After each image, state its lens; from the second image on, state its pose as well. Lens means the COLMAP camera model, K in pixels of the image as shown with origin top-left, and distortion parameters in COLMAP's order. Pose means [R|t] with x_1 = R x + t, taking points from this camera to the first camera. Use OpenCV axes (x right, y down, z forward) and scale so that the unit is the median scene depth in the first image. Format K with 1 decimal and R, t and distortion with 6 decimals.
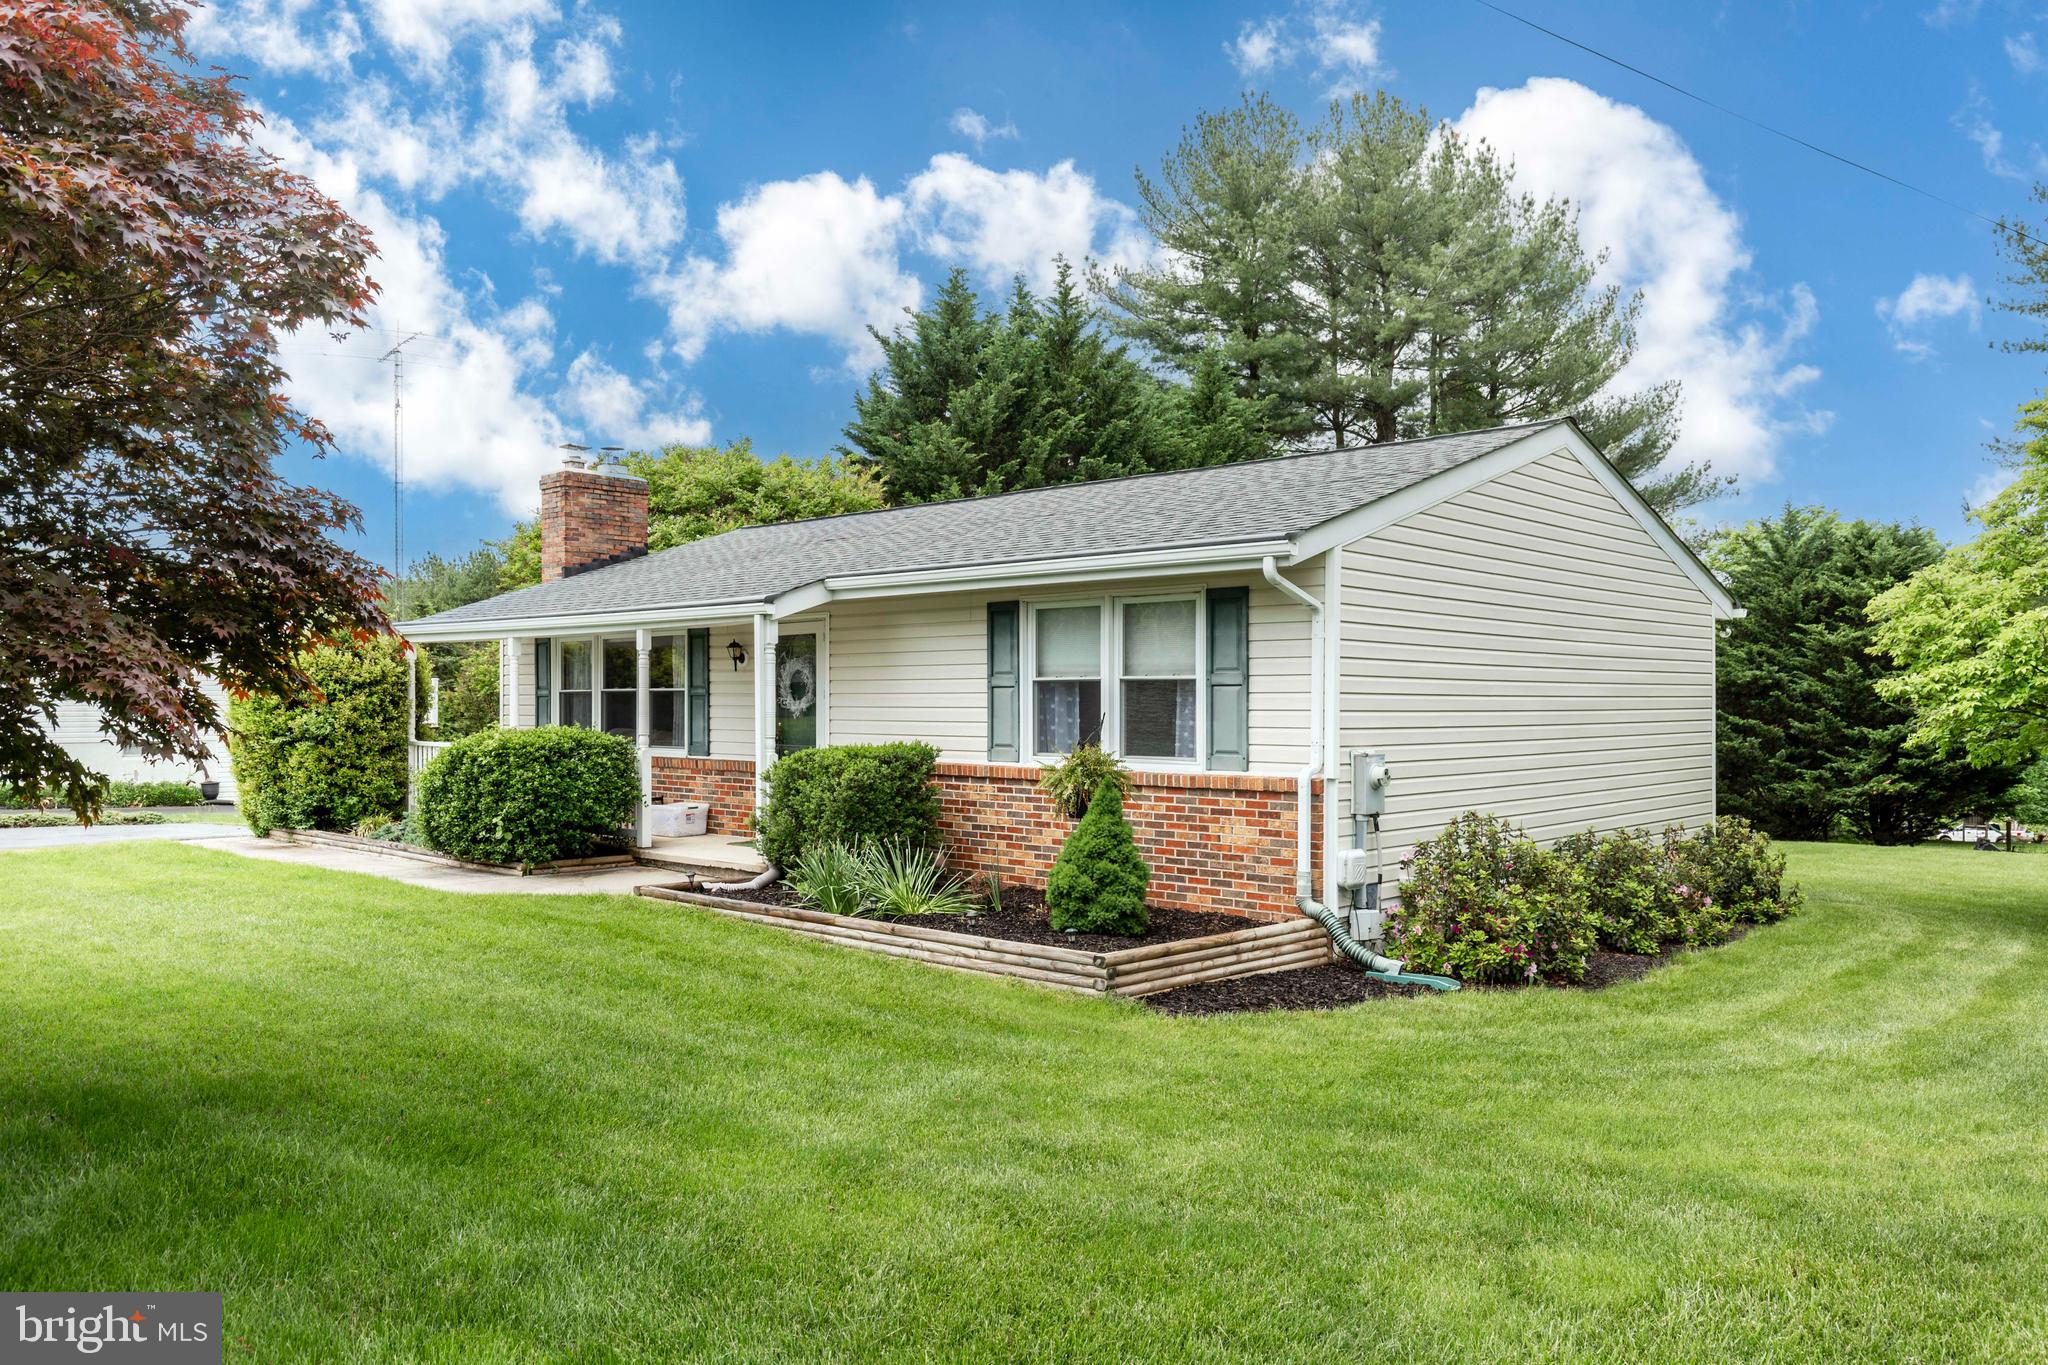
lens RADIAL K [[1483.0, 0, 1077.4], [0, 1483.0, 725.3], [0, 0, 1]] dist [-0.000874, -0.000910]
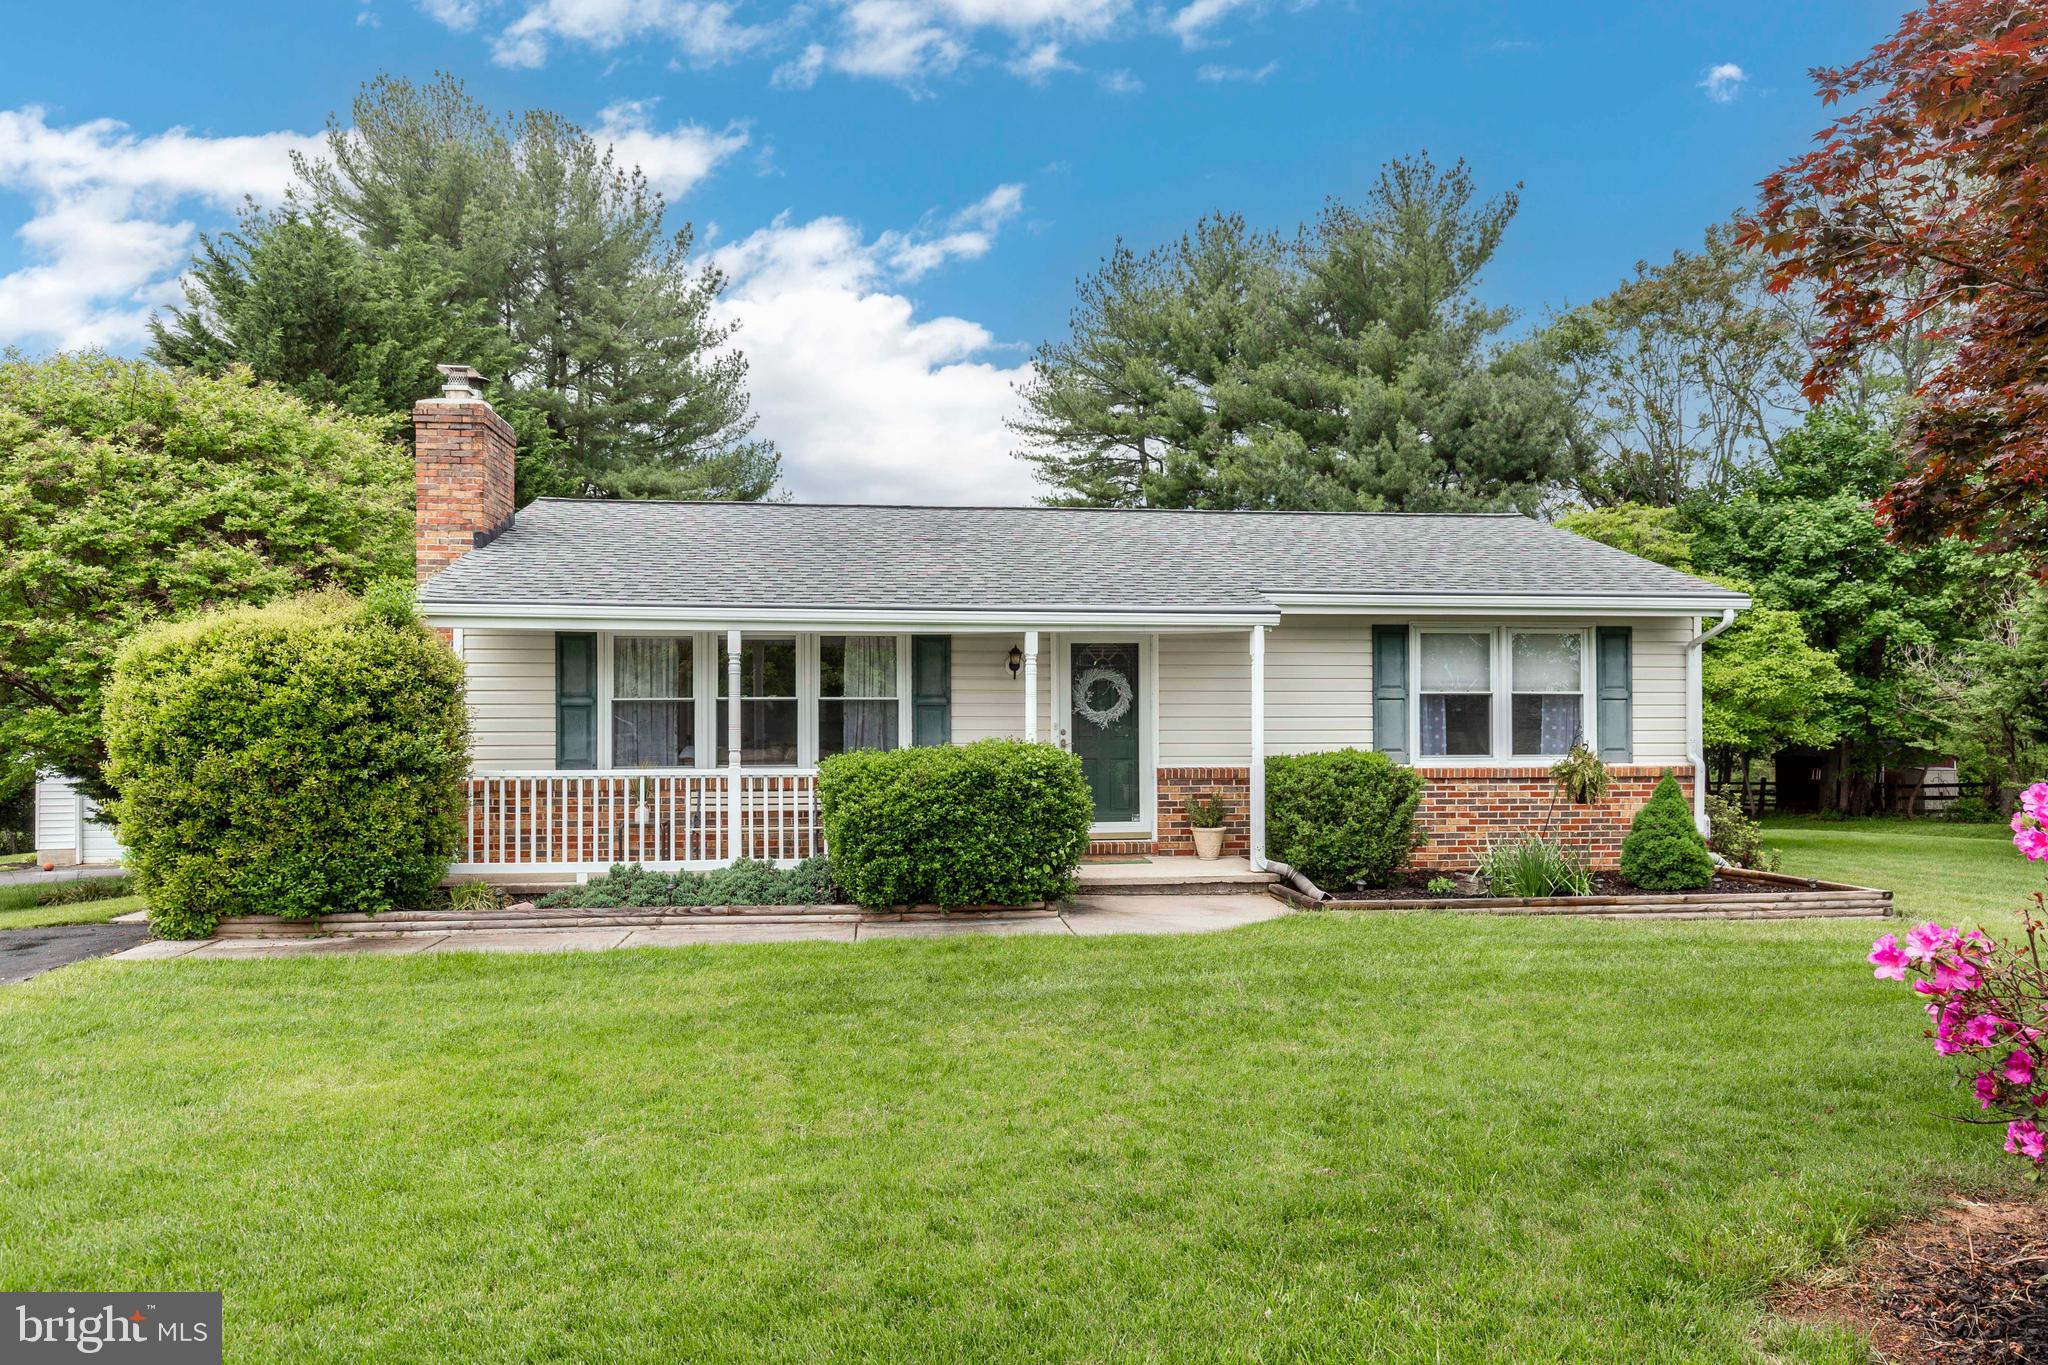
lens RADIAL K [[1360.8, 0, 1025.2], [0, 1360.8, 688.3], [0, 0, 1]] dist [0.002215, 0.000772]
pose [[0.664021, 0.010090, 0.747646, -1.080537], [0.012220, 0.999629, -0.024344, -0.012397], [-0.747614, 0.025302, 0.663651, 0.535333]]
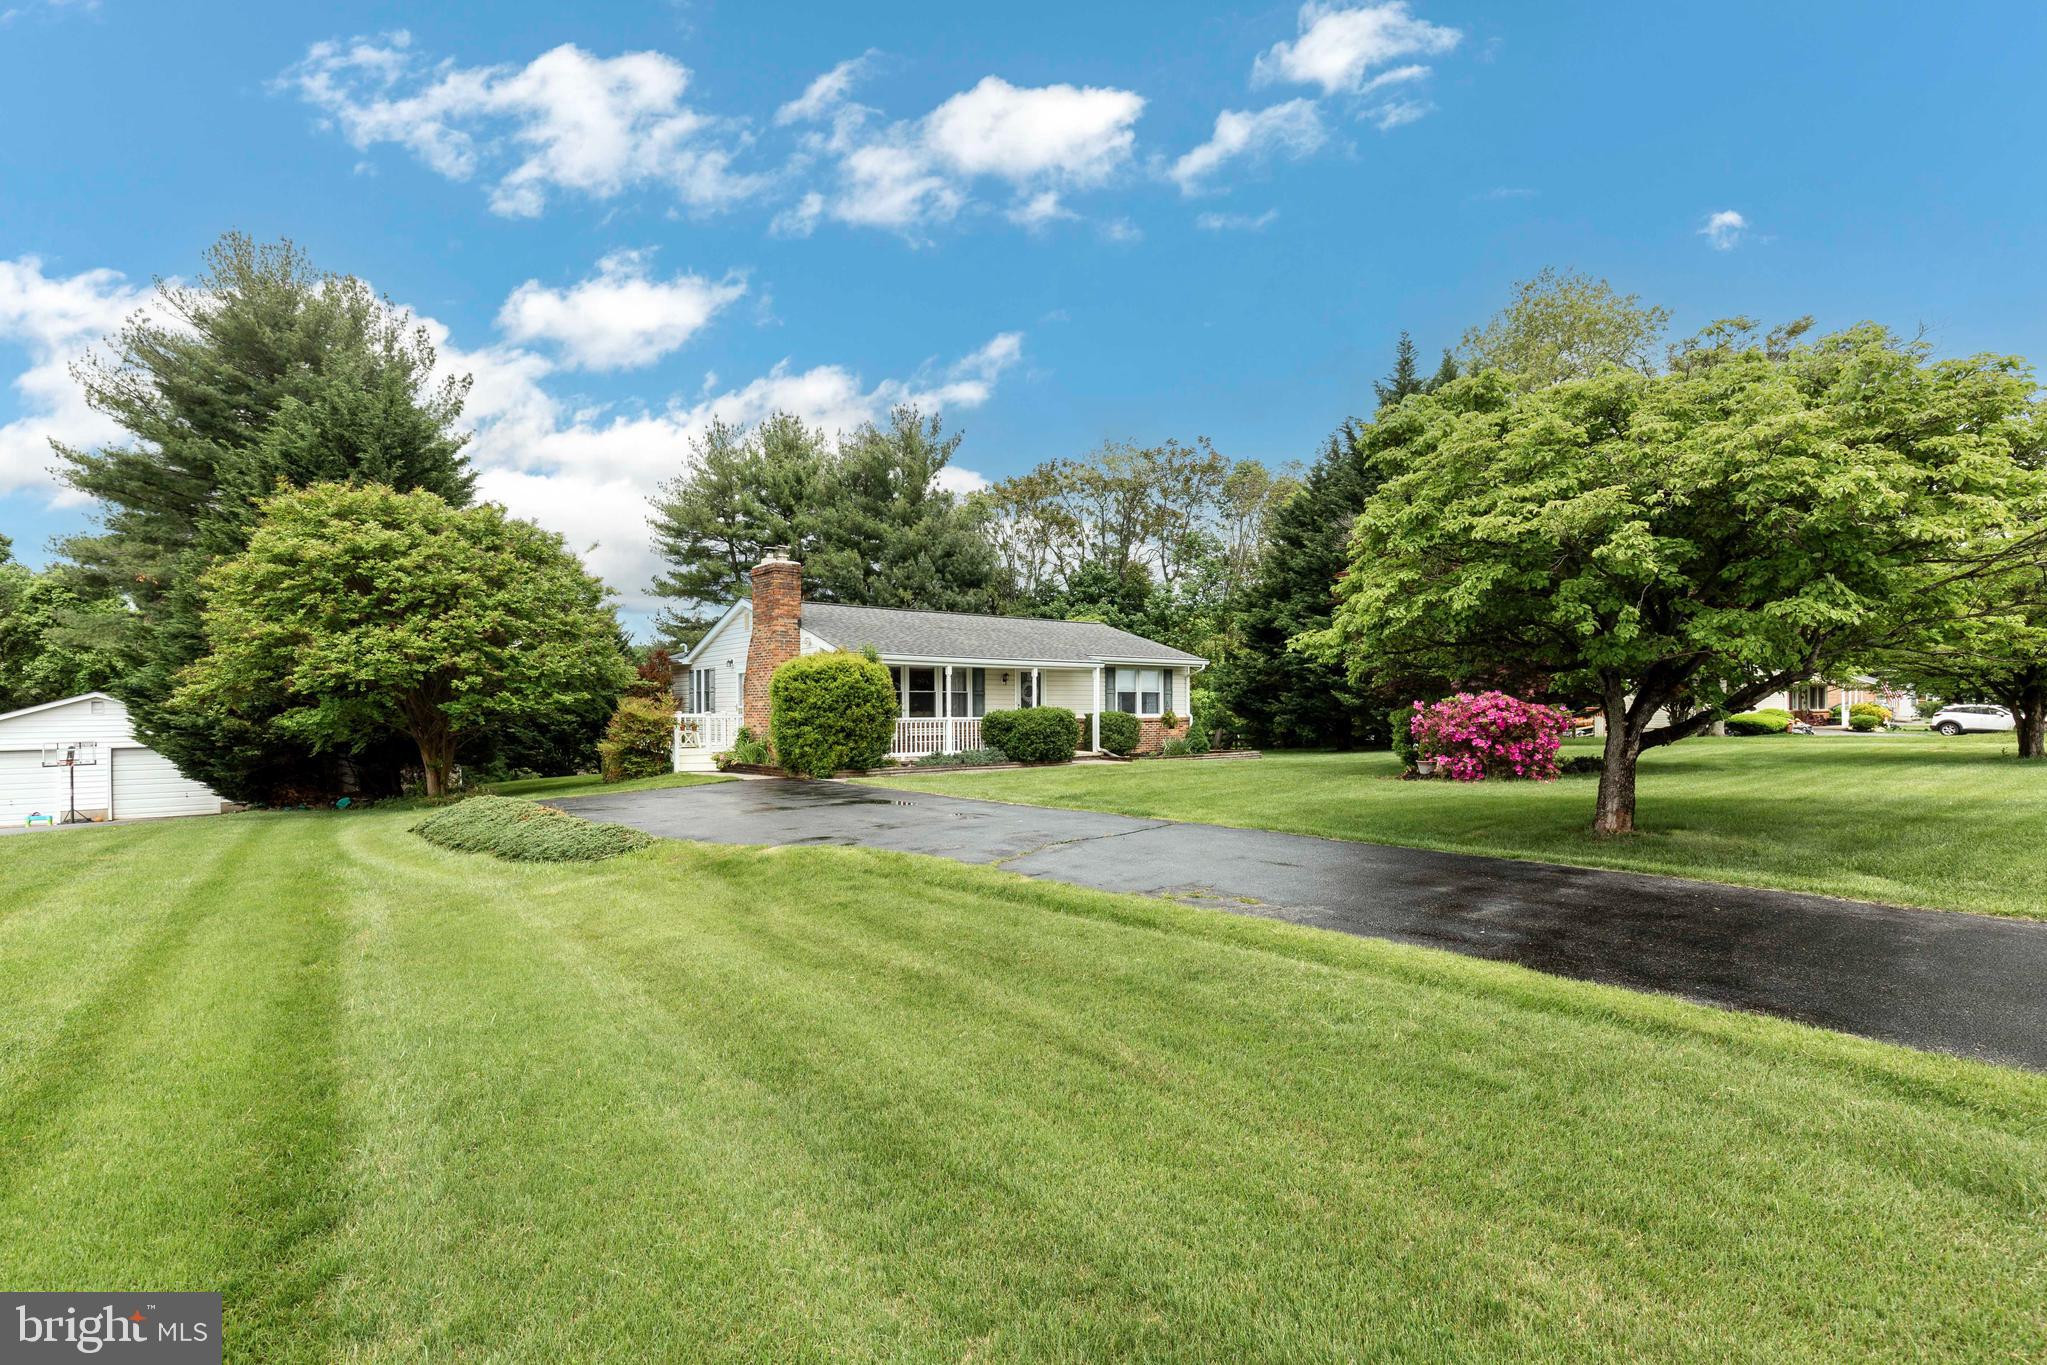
lens RADIAL K [[933.7, 0, 1017.9], [0, 933.7, 686.3], [0, 0, 1]] dist [0.002752, 0.000283]
pose [[0.171148, 0.022776, 0.984982, -2.204856], [0.019302, 0.999463, -0.026465, 0.008783], [-0.985056, 0.023542, 0.170617, 0.892444]]
